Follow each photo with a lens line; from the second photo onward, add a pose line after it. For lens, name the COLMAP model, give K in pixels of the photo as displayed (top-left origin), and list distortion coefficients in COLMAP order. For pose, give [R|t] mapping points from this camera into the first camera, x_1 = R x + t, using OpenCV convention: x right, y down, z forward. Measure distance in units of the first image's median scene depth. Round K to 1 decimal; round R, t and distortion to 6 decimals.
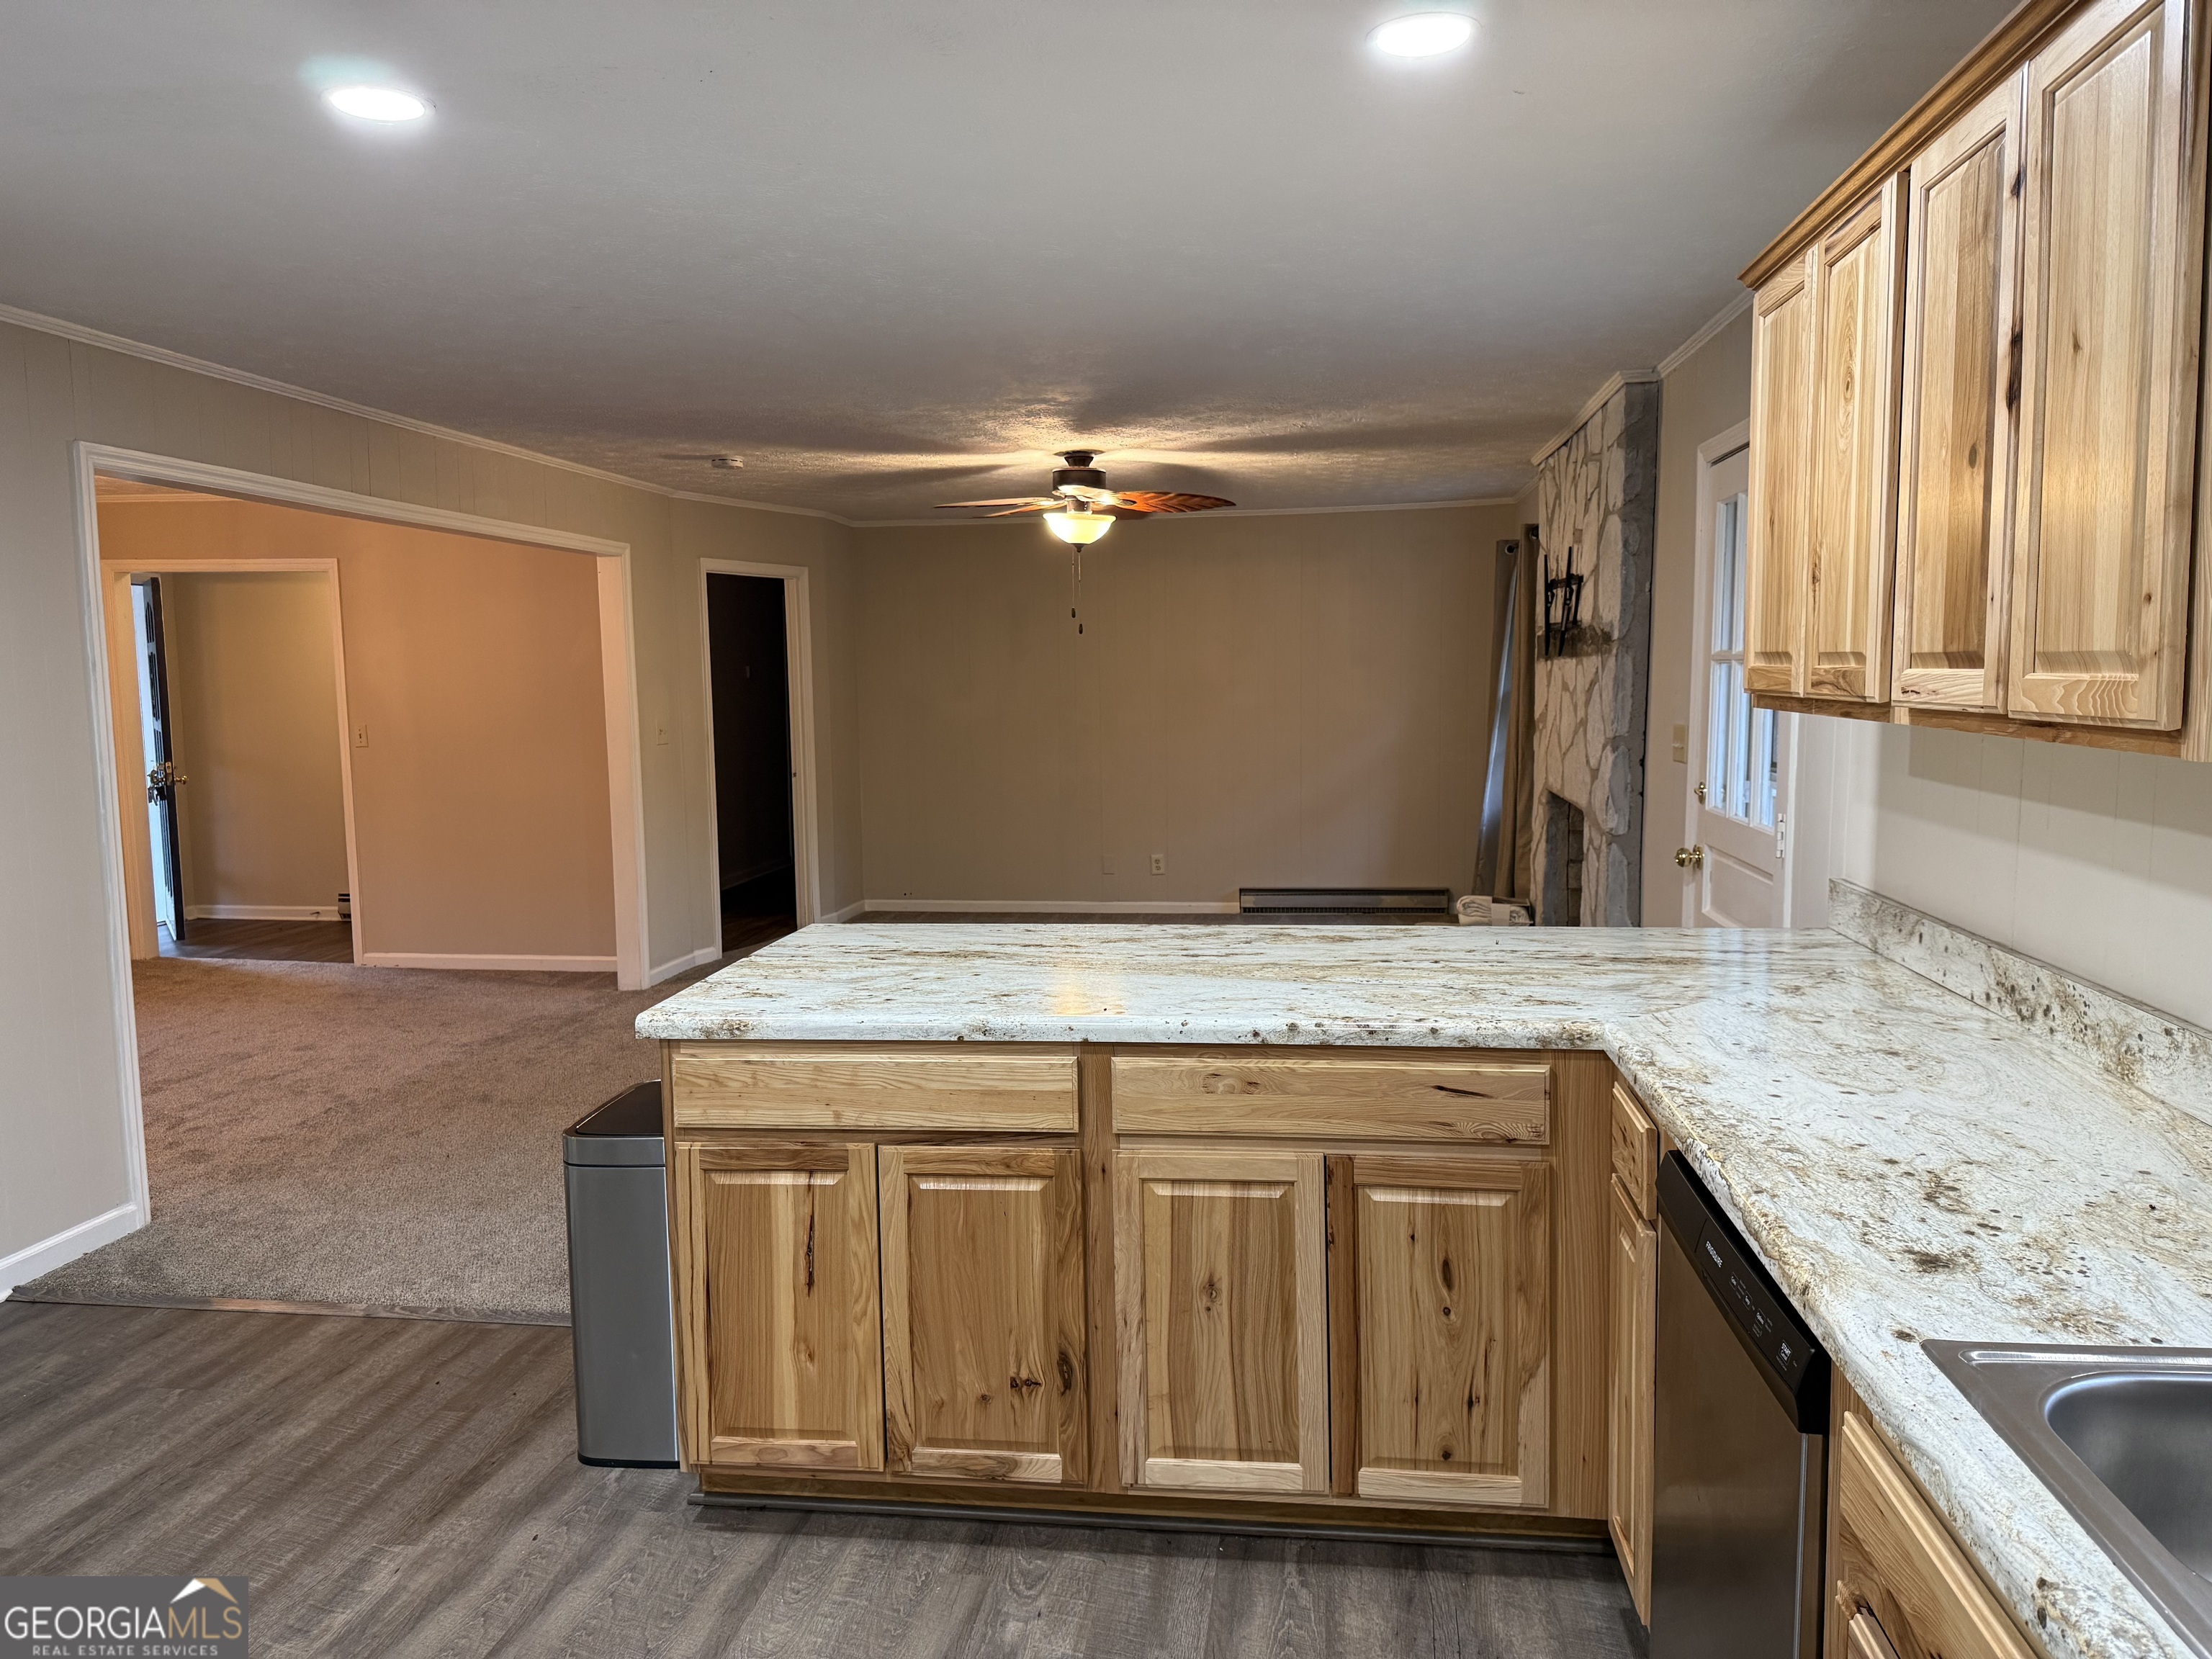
lens RADIAL K [[1562.9, 0, 1118.7], [0, 1562.9, 838.9], [0, 0, 1]] dist [0.174385, -0.352192]
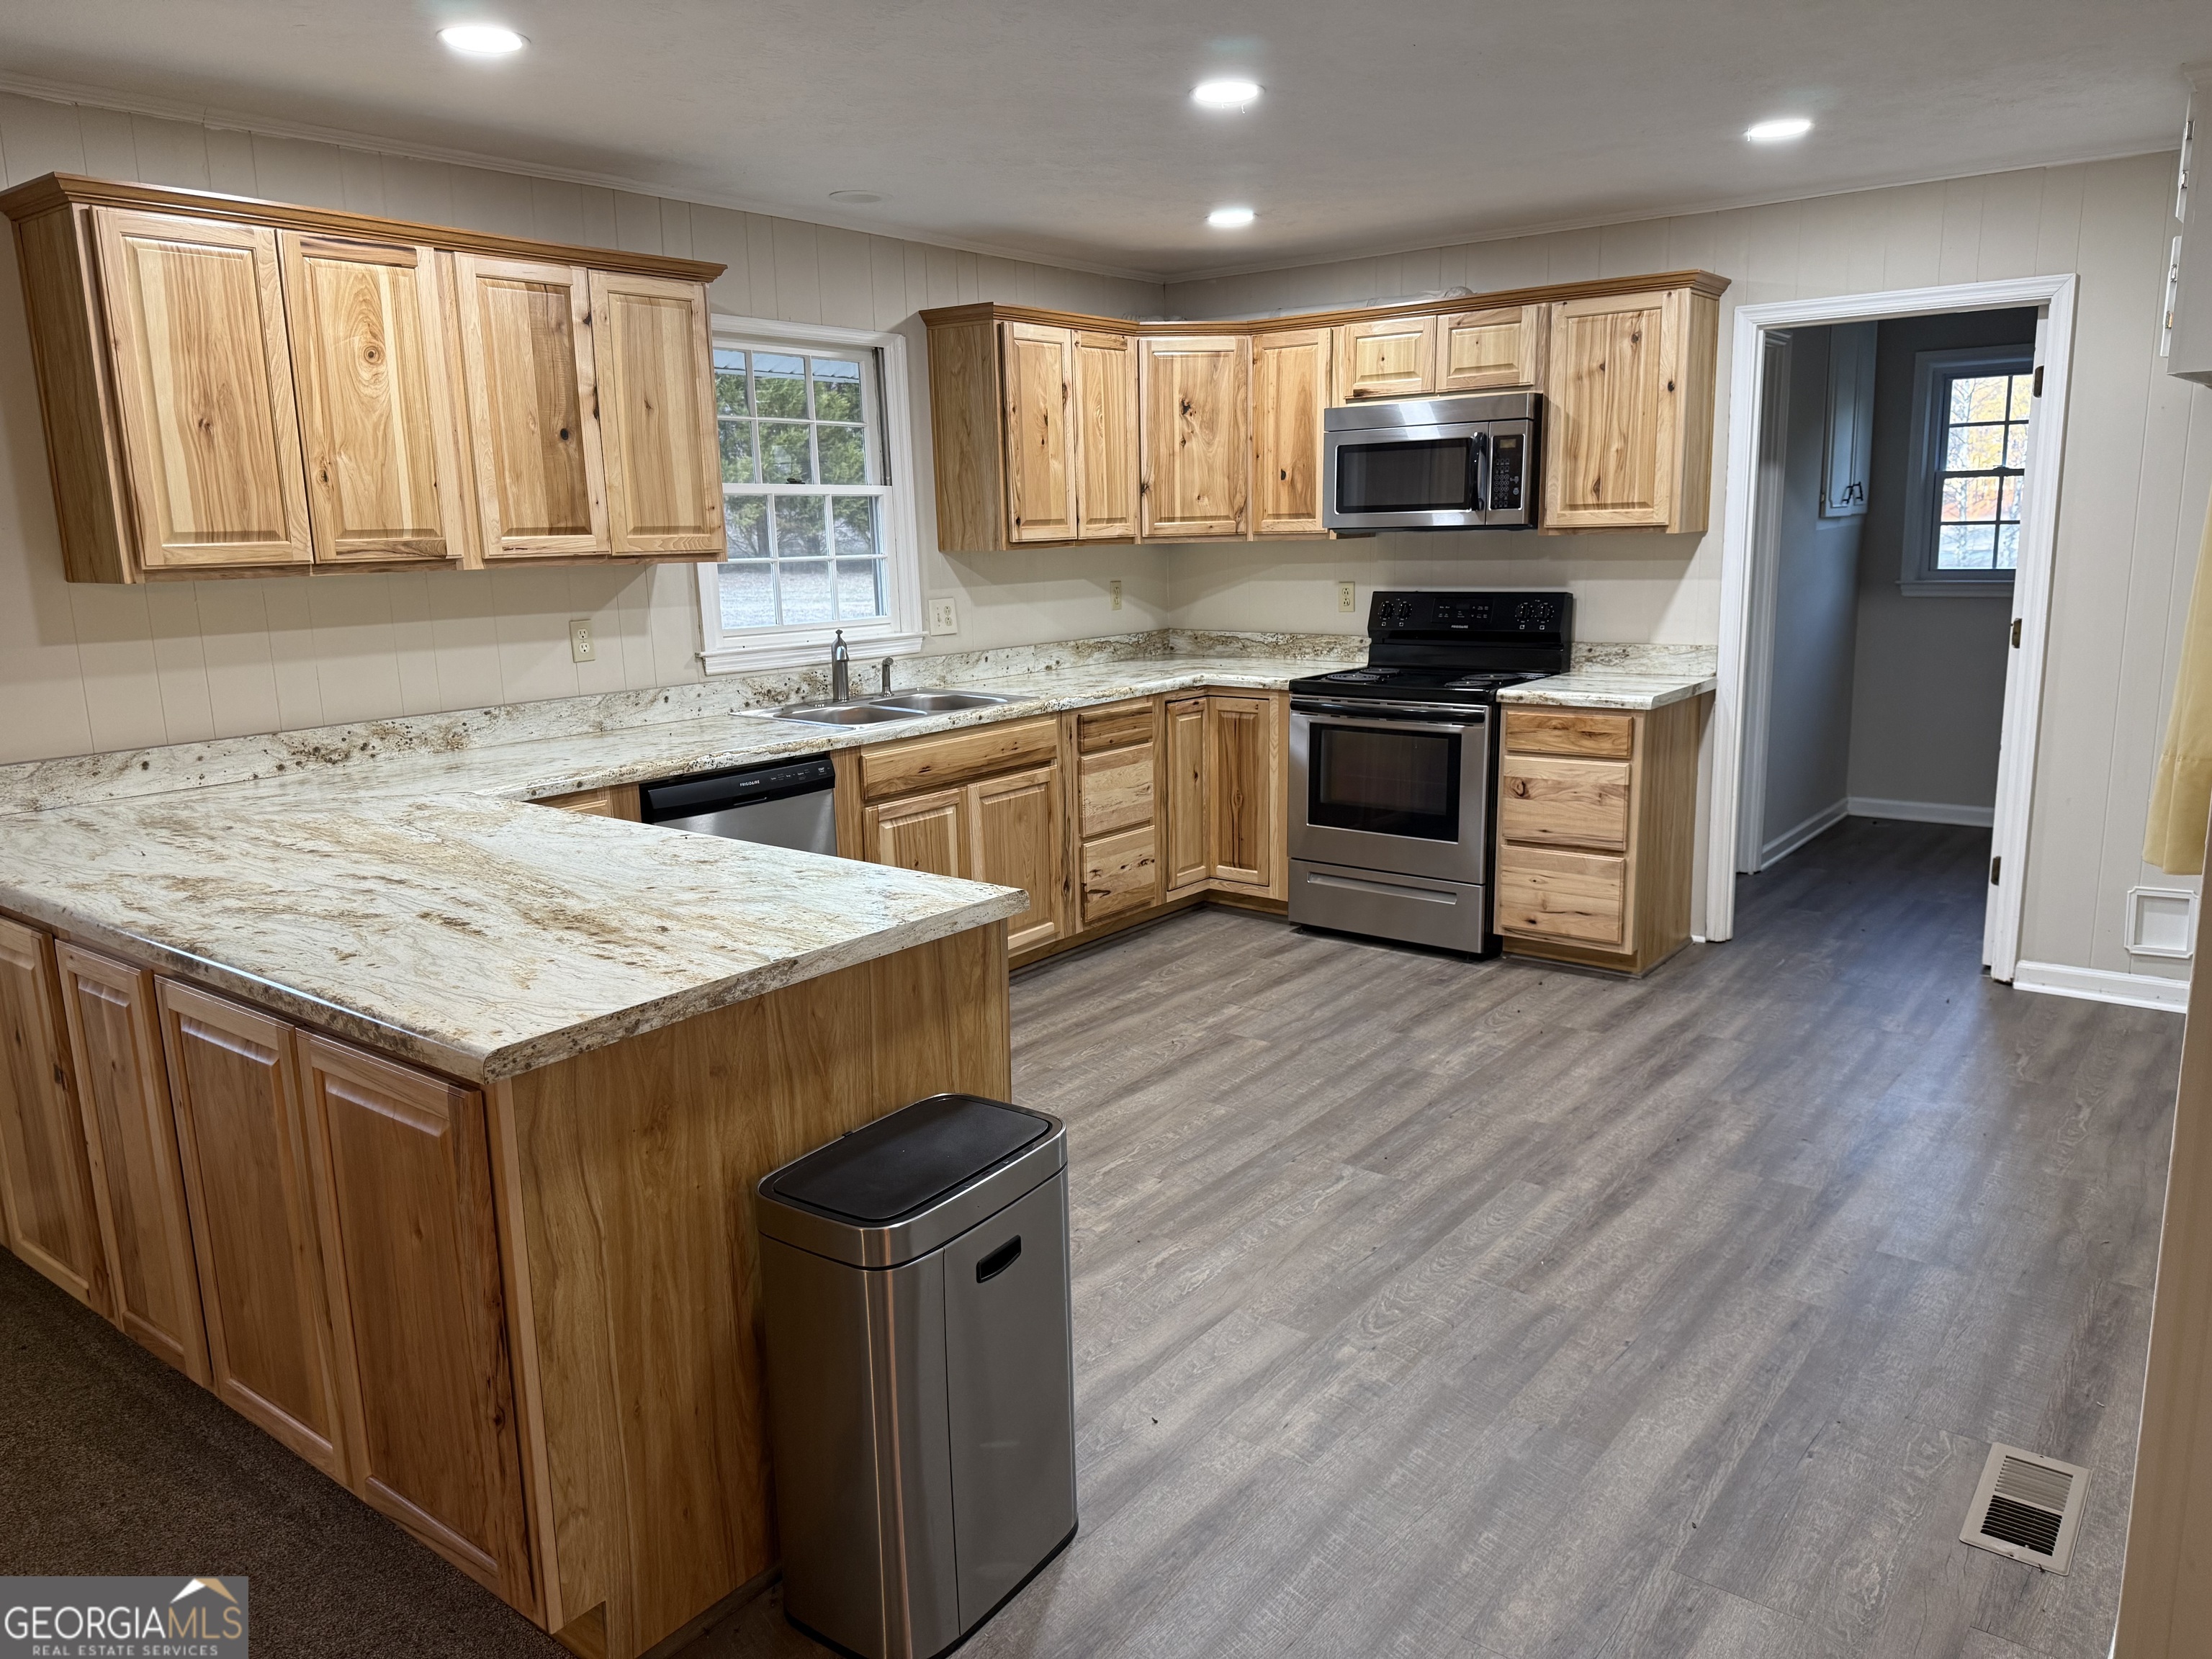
lens RADIAL K [[1585.2, 0, 1106.0], [0, 1585.2, 829.5], [0, 0, 1]] dist [0.207362, -0.369497]
pose [[-0.863054, -0.061559, 0.501347, -0.933227], [0.091545, 0.957046, 0.275106, -0.203554], [-0.496747, 0.283327, -0.820346, 1.971716]]
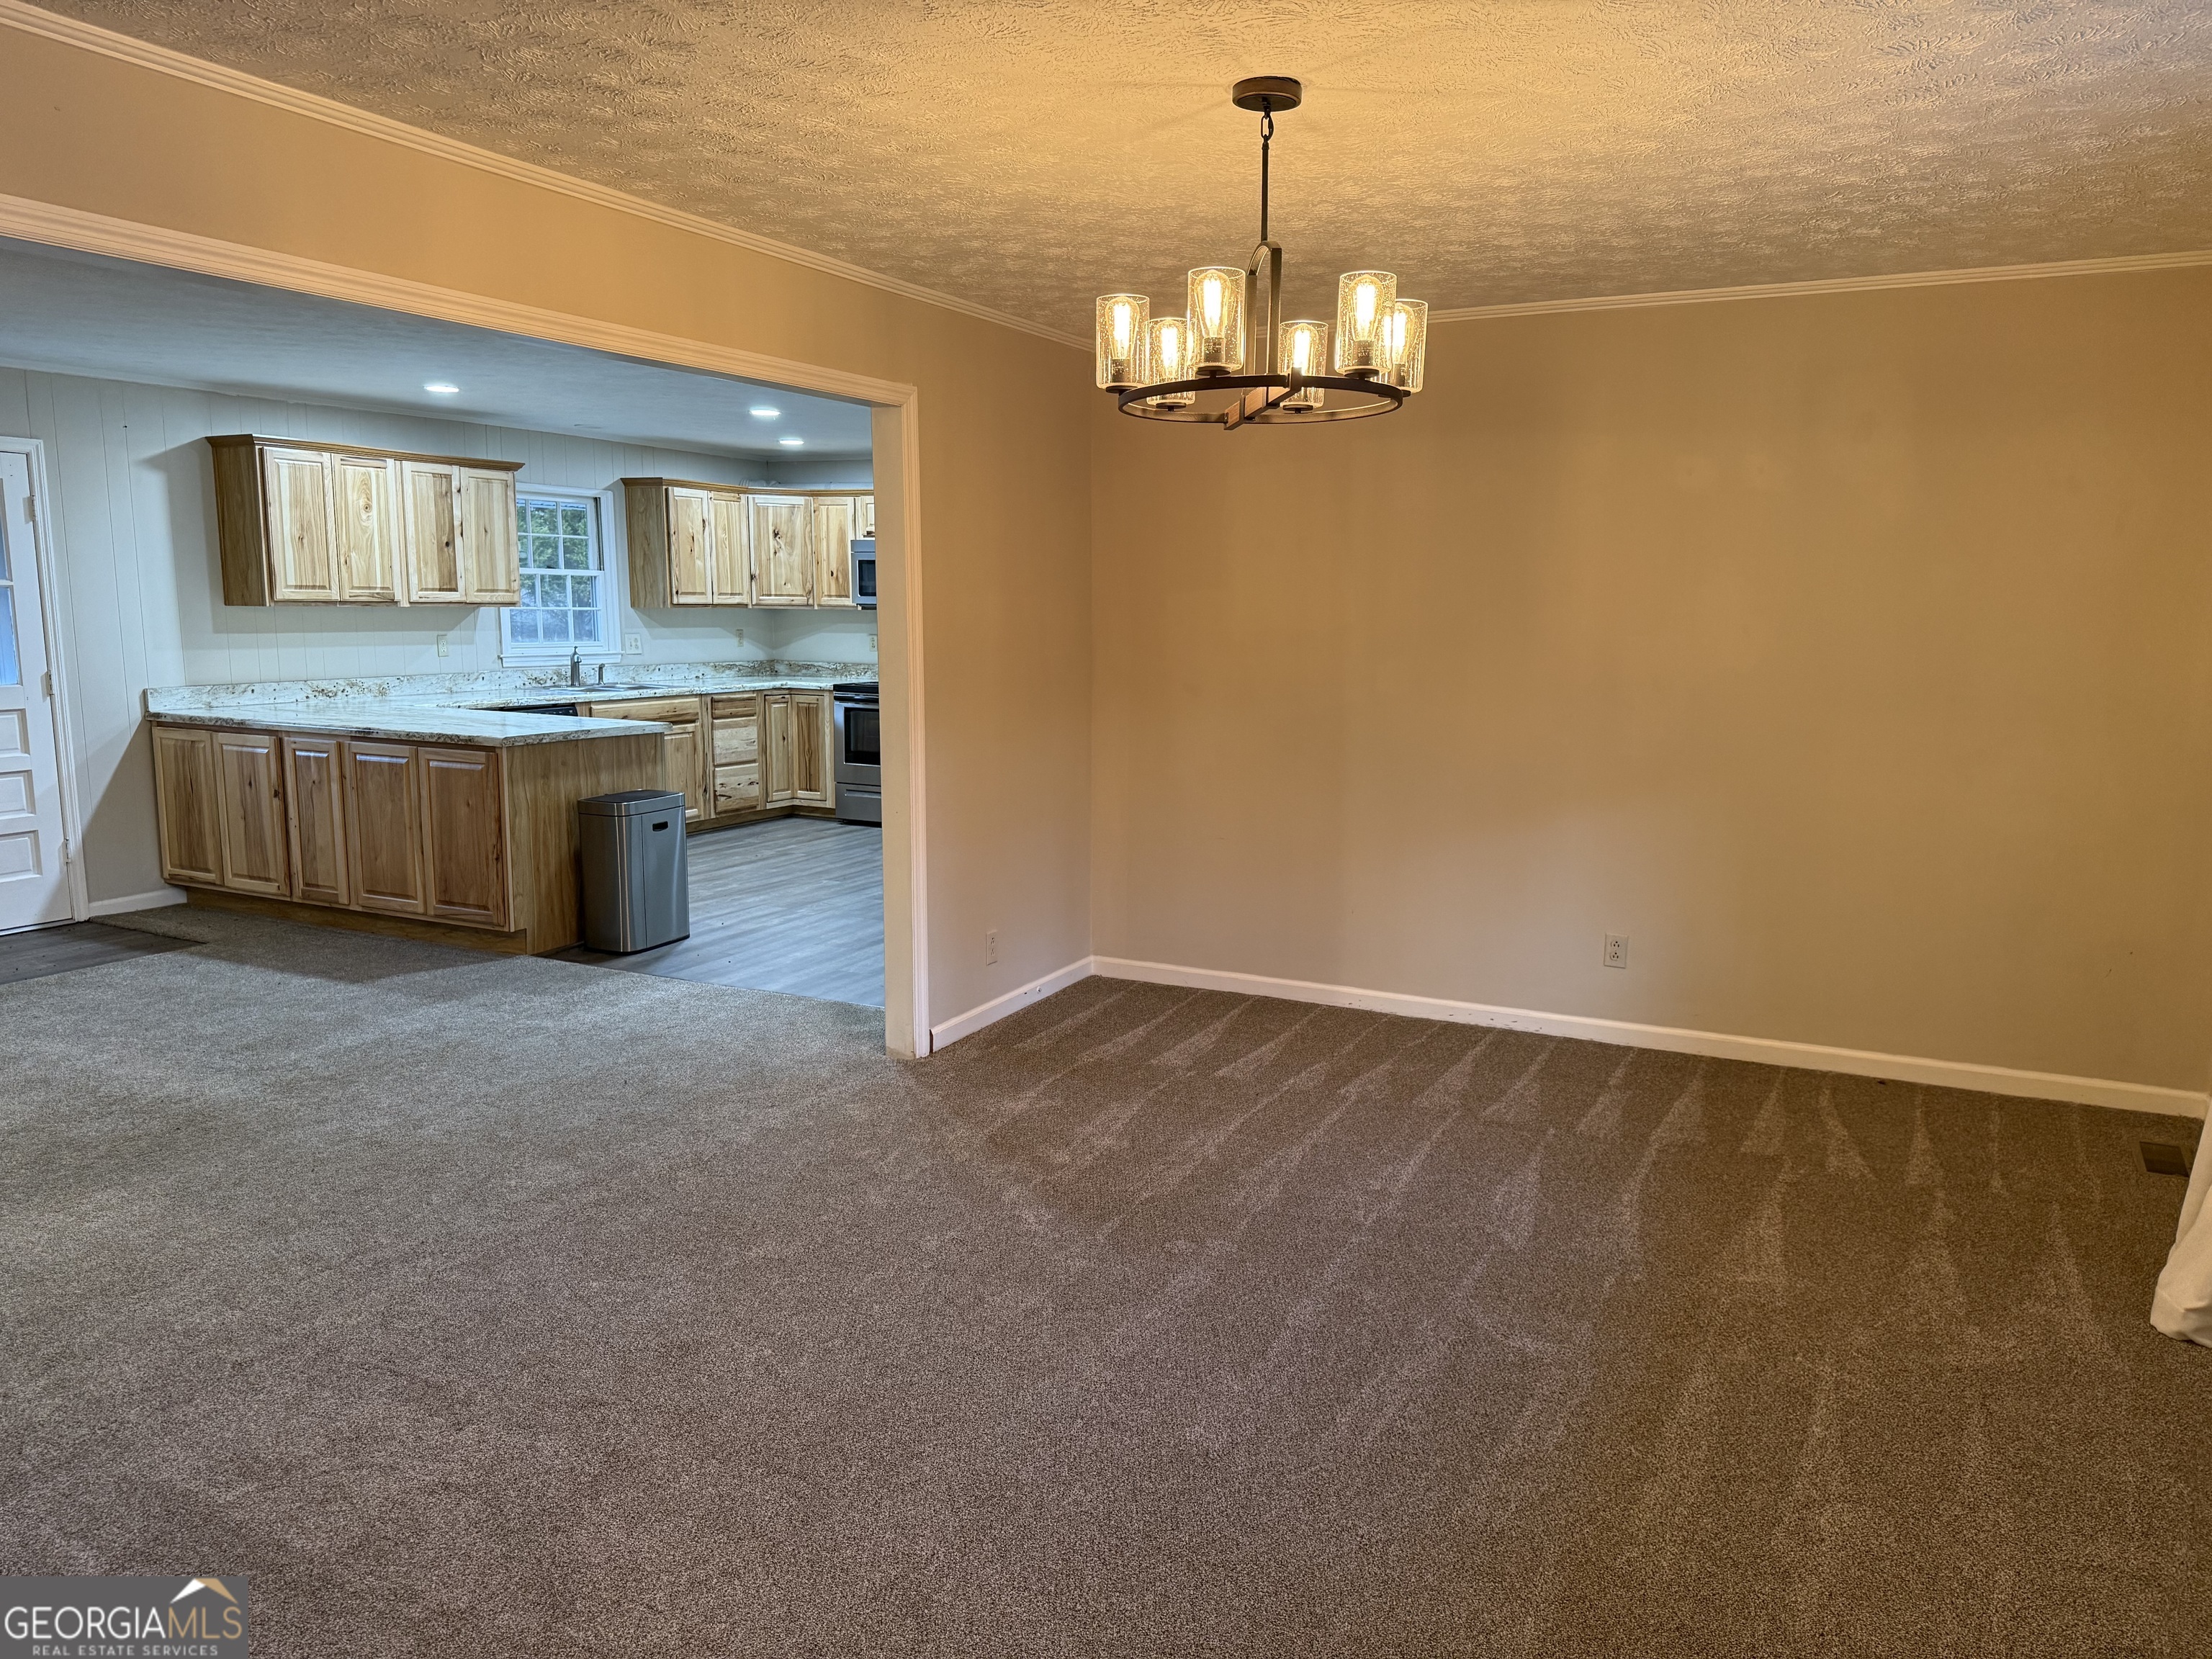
lens RADIAL K [[1562.9, 0, 1118.7], [0, 1562.9, 838.9], [0, 0, 1]] dist [0.174385, -0.352192]
pose [[-0.947079, -0.037611, 0.318791, -2.084308], [0.043961, 0.968558, 0.244873, -0.347768], [-0.317977, 0.245928, -0.915647, 3.611647]]
